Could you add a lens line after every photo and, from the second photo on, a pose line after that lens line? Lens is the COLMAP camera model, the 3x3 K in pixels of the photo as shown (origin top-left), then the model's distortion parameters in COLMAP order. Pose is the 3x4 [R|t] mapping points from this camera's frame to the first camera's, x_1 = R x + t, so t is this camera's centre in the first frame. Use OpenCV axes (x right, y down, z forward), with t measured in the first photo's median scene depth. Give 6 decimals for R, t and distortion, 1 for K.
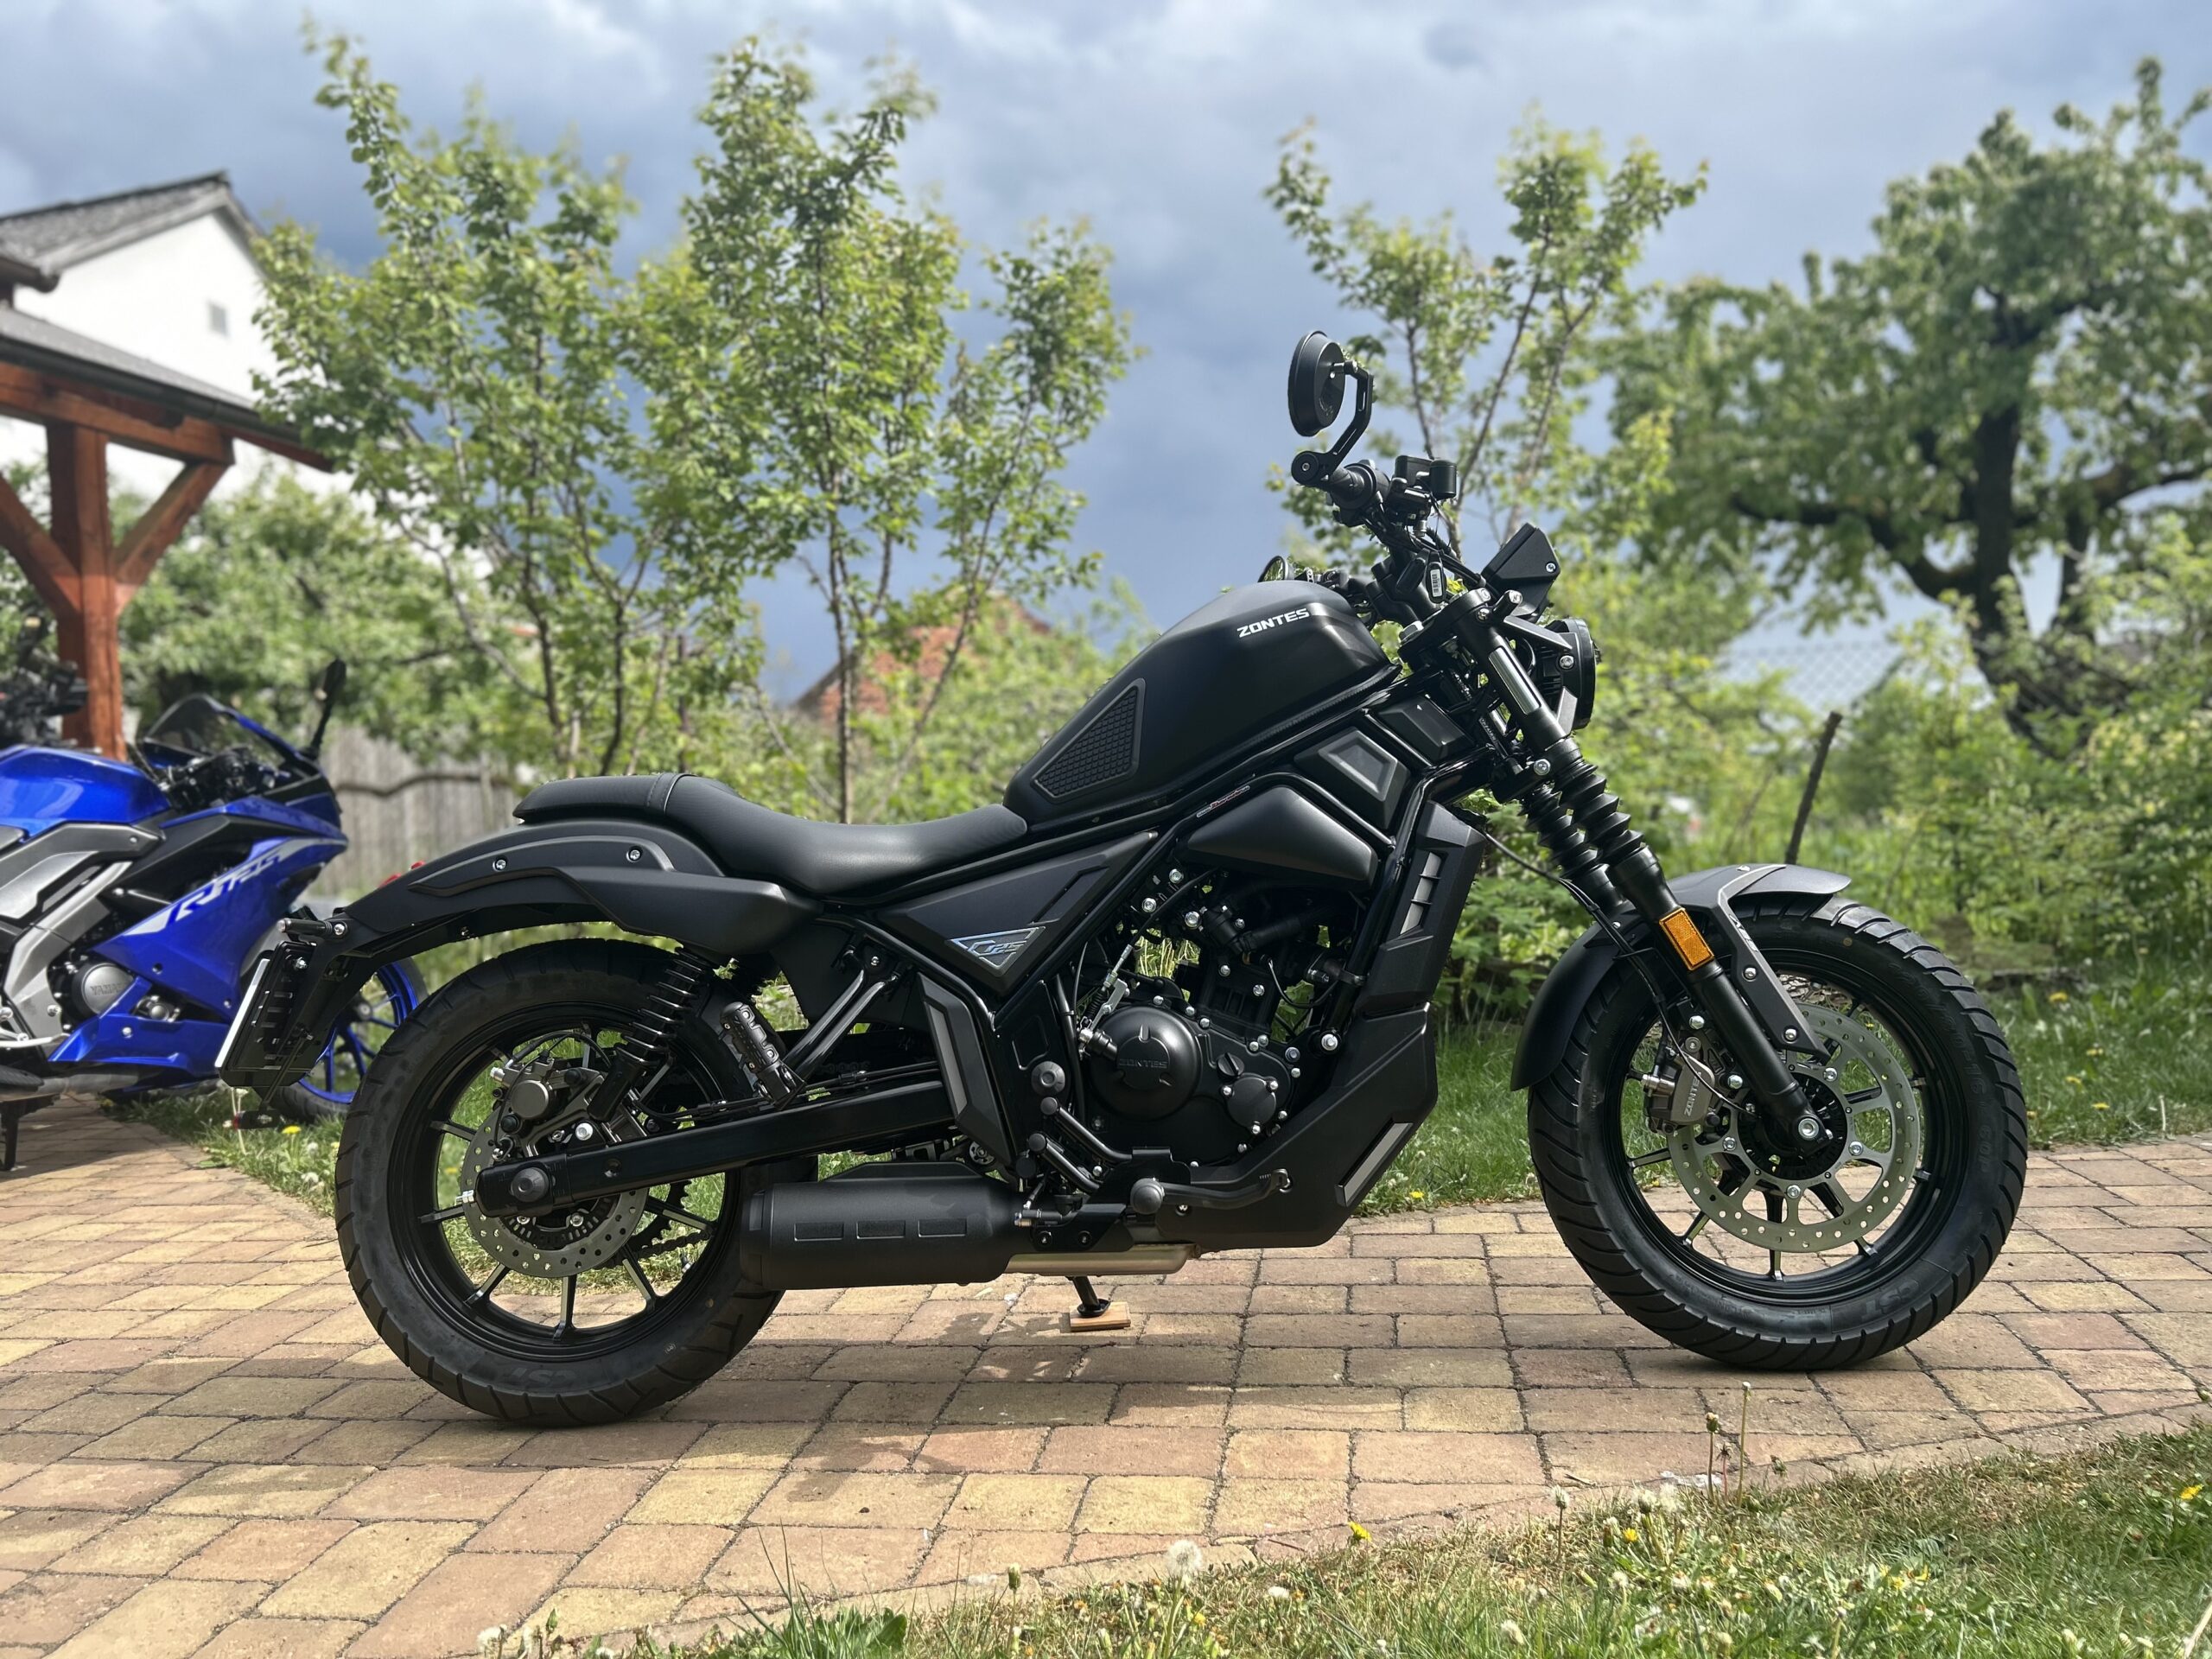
lens RADIAL K [[1675.7, 0, 1109.7], [0, 1675.7, 827.9], [0, 0, 1]] dist [0.037428, -0.034472]
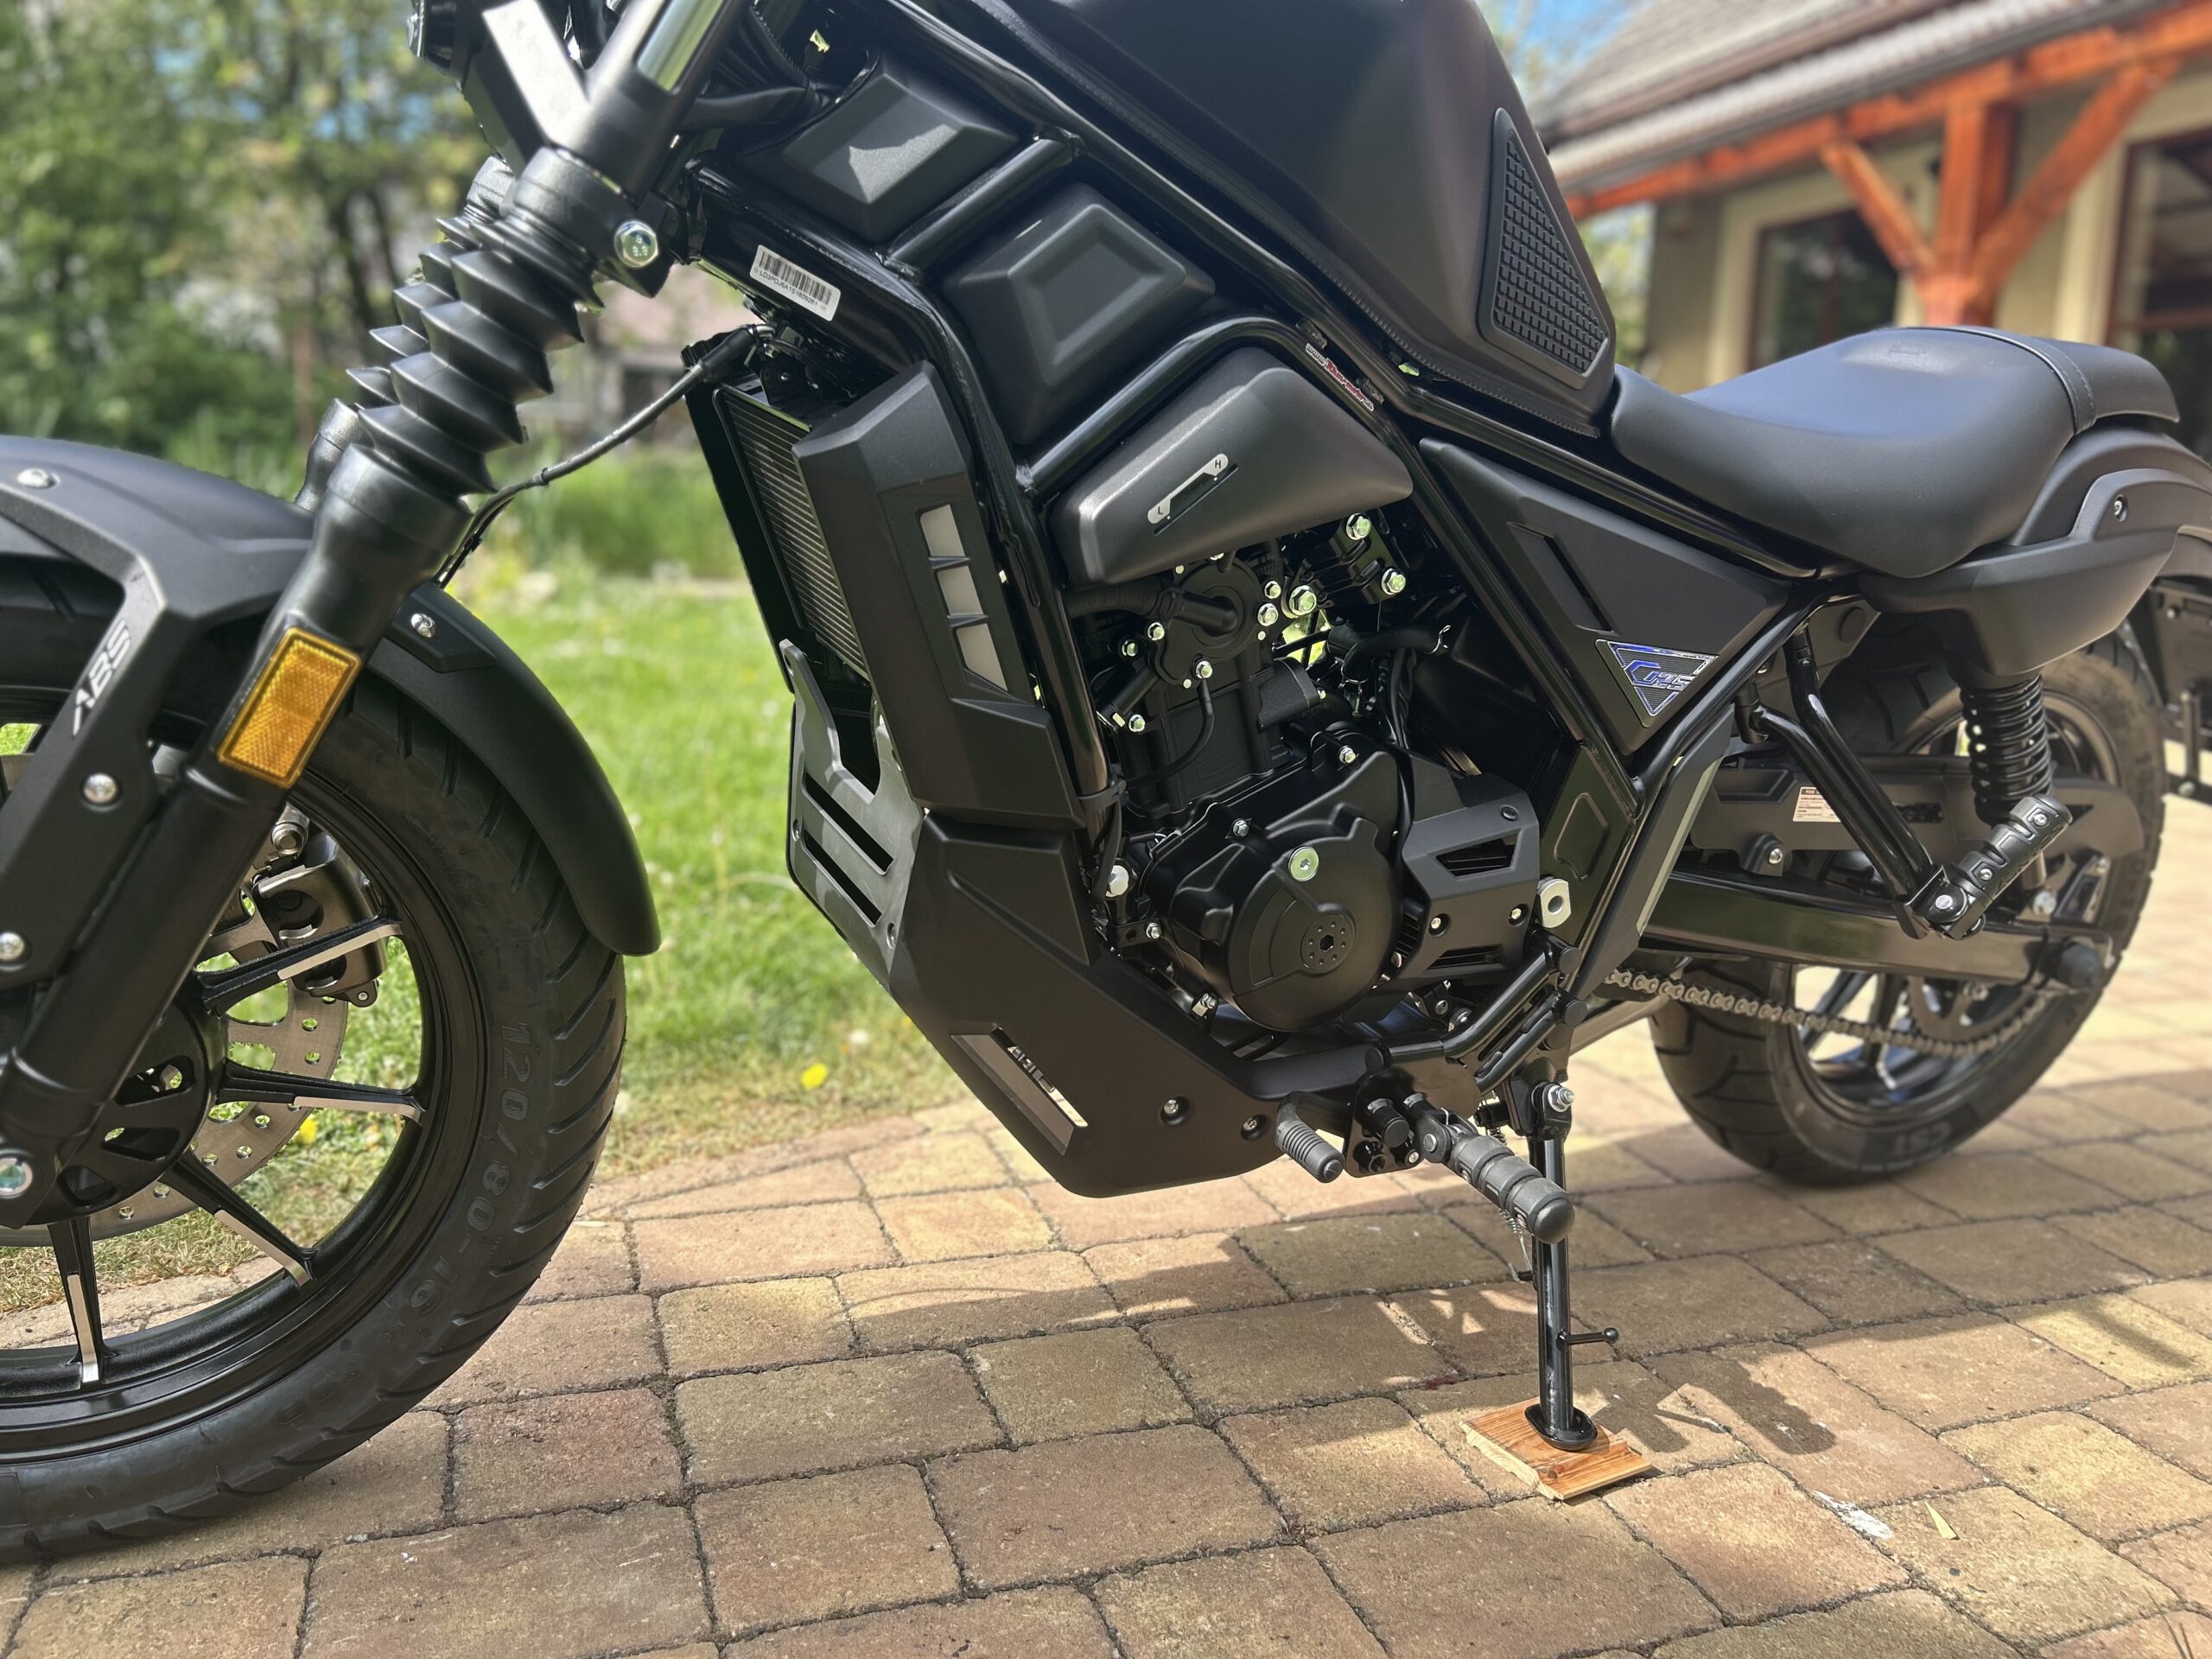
lens RADIAL K [[1675.7, 0, 1103.8], [0, 1675.7, 834.8], [0, 0, 1]] dist [0.037428, -0.034472]
pose [[-0.880750, 0.090235, -0.464905, 0.365173], [-0.014827, 0.975945, 0.217514, 0.023596], [0.473349, 0.198469, -0.858225, 1.543267]]
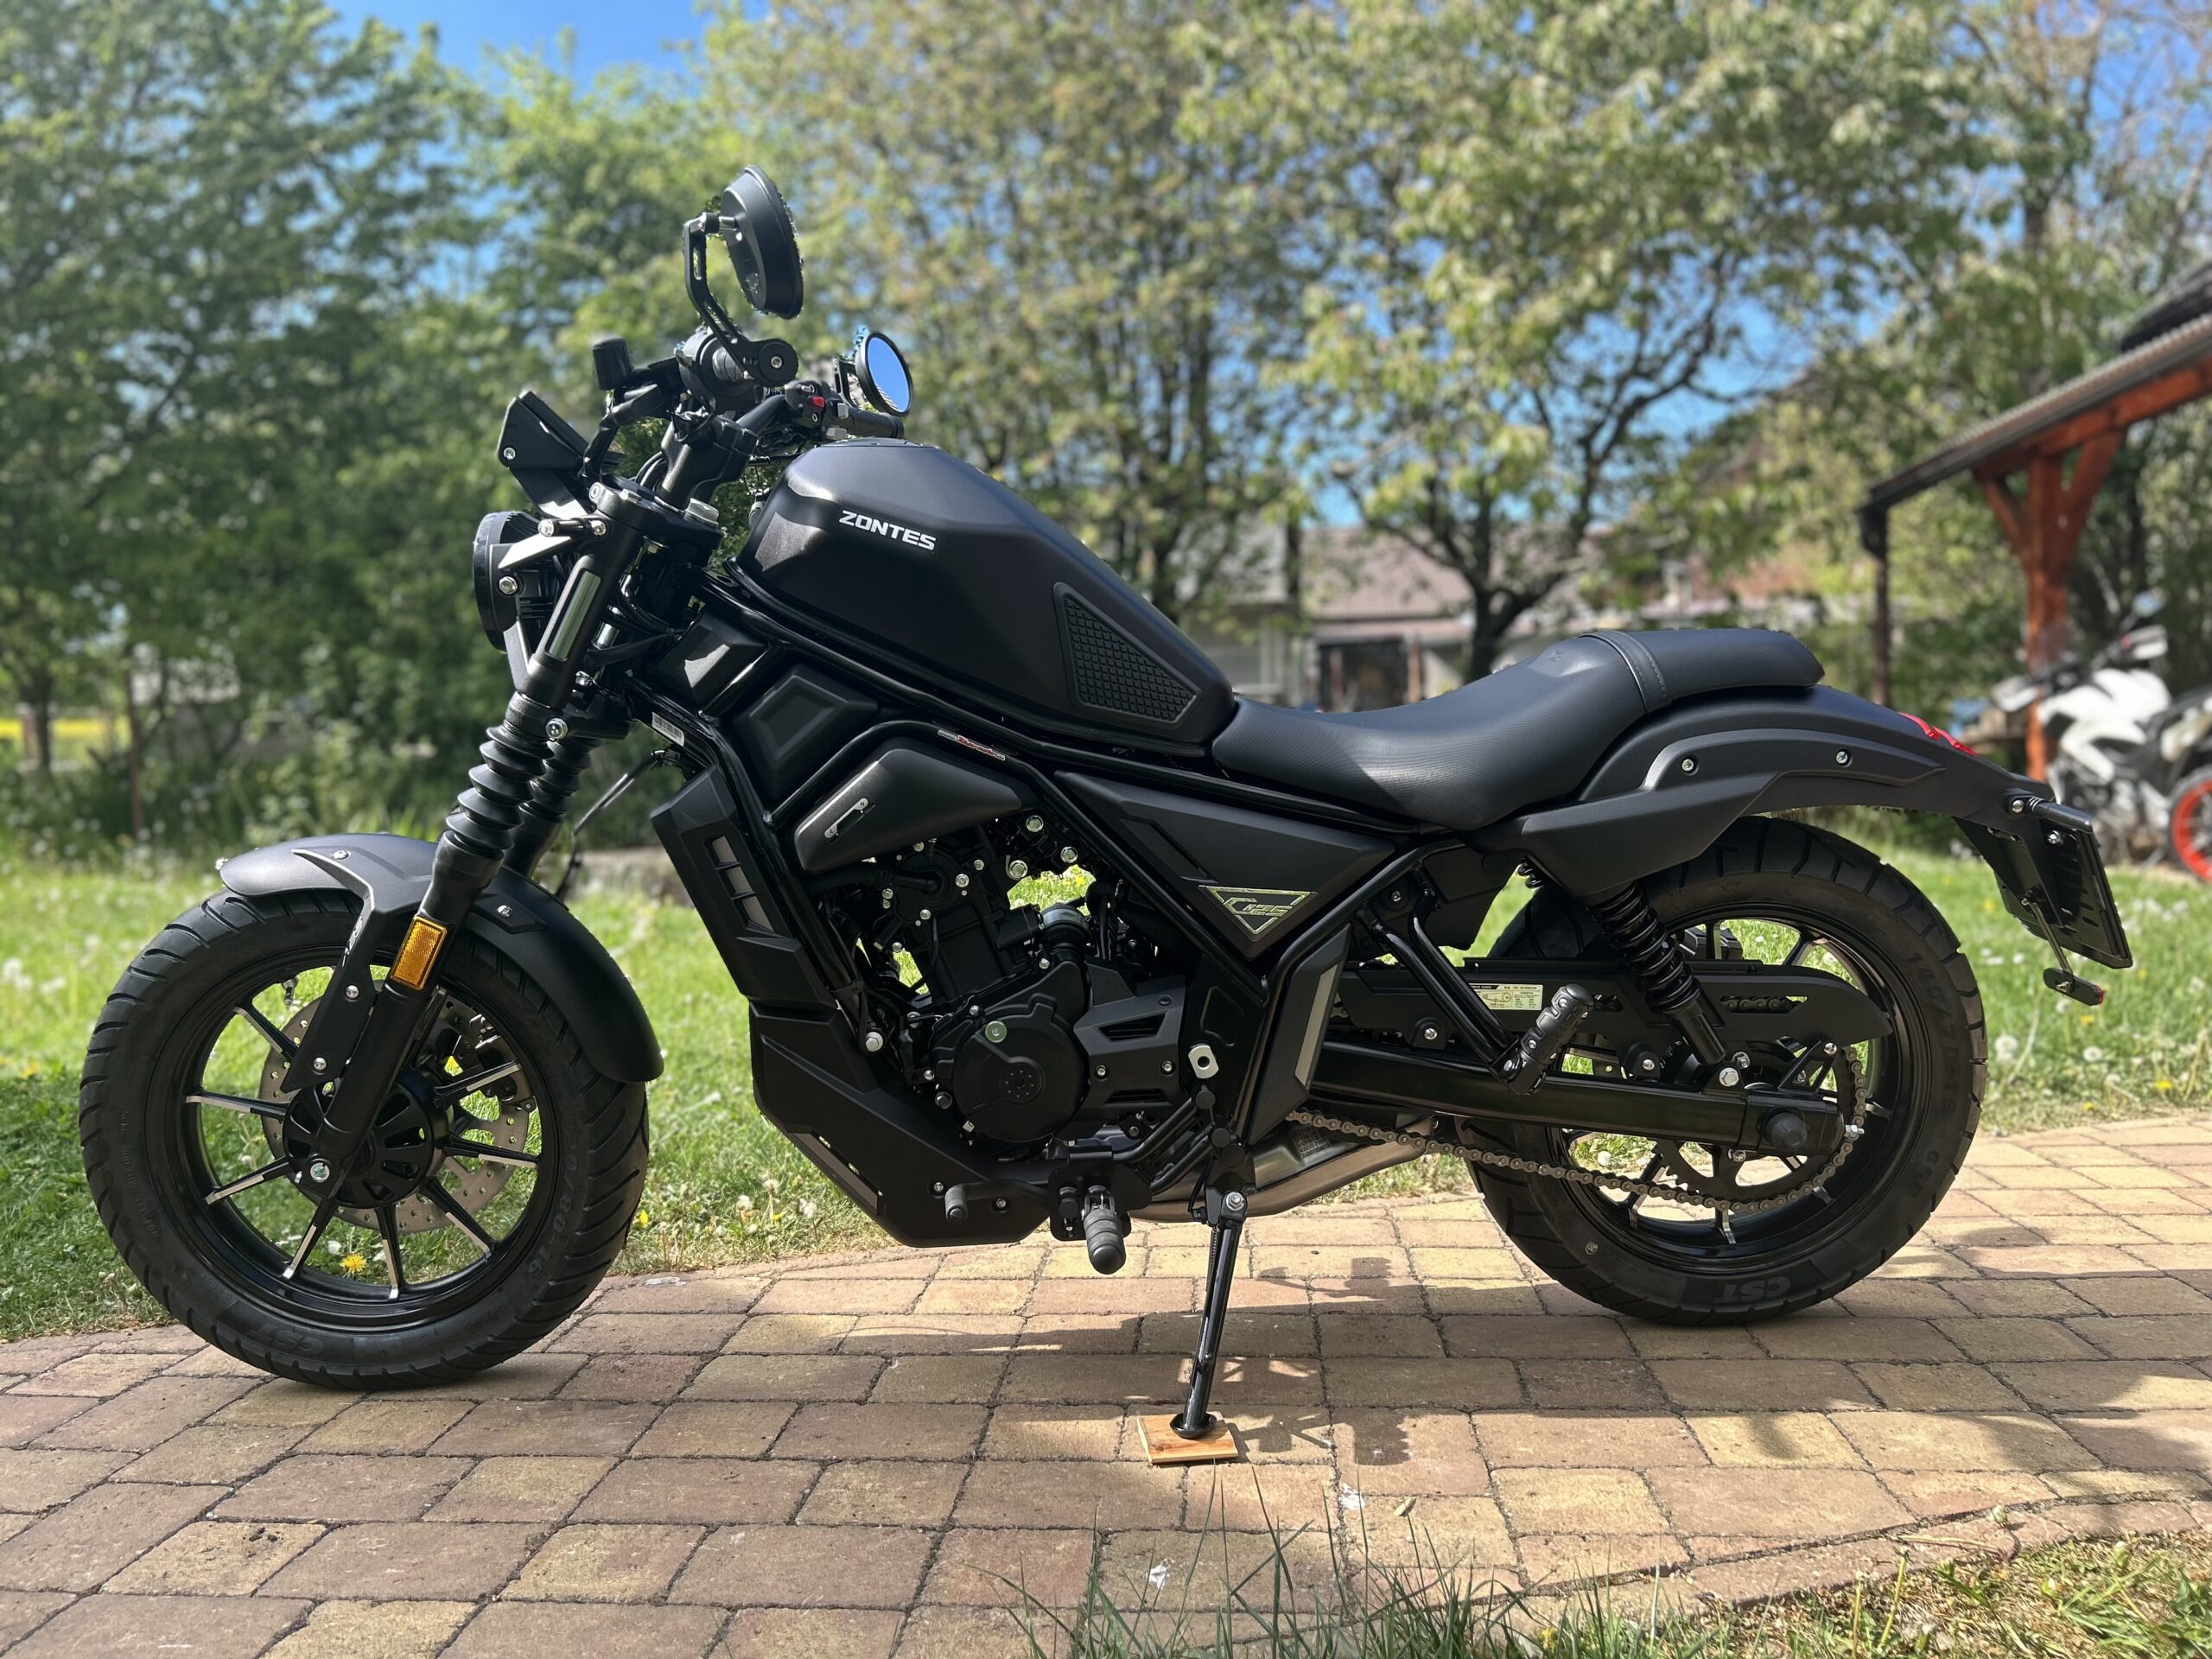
lens RADIAL K [[1675.7, 0, 1099.6], [0, 1675.7, 829.9], [0, 0, 1]] dist [0.037428, -0.034472]
pose [[-0.995170, 0.078823, -0.058505, 0.058633], [0.075415, 0.995444, 0.058339, -0.001840], [0.062837, 0.053645, -0.996581, 1.966390]]
